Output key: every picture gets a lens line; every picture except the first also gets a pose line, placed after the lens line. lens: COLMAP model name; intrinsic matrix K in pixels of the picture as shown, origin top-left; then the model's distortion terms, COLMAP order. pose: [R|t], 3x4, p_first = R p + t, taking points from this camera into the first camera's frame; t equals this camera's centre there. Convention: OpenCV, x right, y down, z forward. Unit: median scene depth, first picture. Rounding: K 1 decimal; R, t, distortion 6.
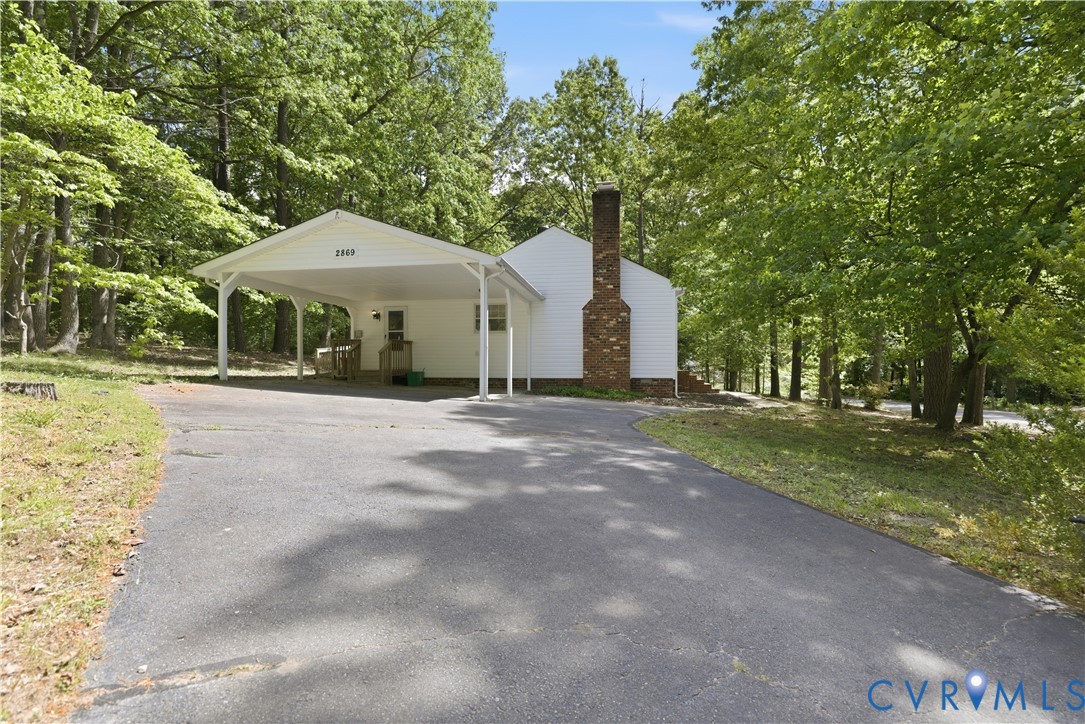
lens RADIAL K [[539.1, 0, 544.1], [0, 539.1, 357.6], [0, 0, 1]] dist [-0.003468, 0.003761]
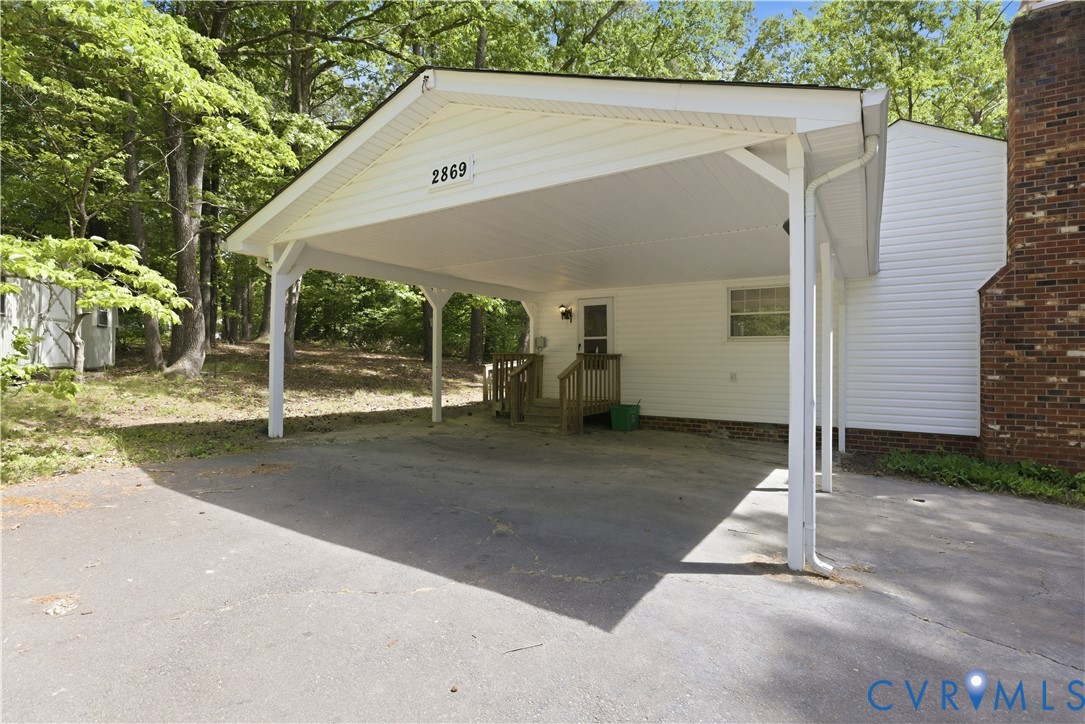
lens RADIAL K [[539.1, 0, 546.7], [0, 539.1, 355.2], [0, 0, 1]] dist [-0.003468, 0.003761]
pose [[0.916527, 0.001634, -0.399970, -0.079335], [-0.001451, 0.999999, 0.000760, -0.030444], [0.399970, -0.000117, 0.916528, 0.418208]]
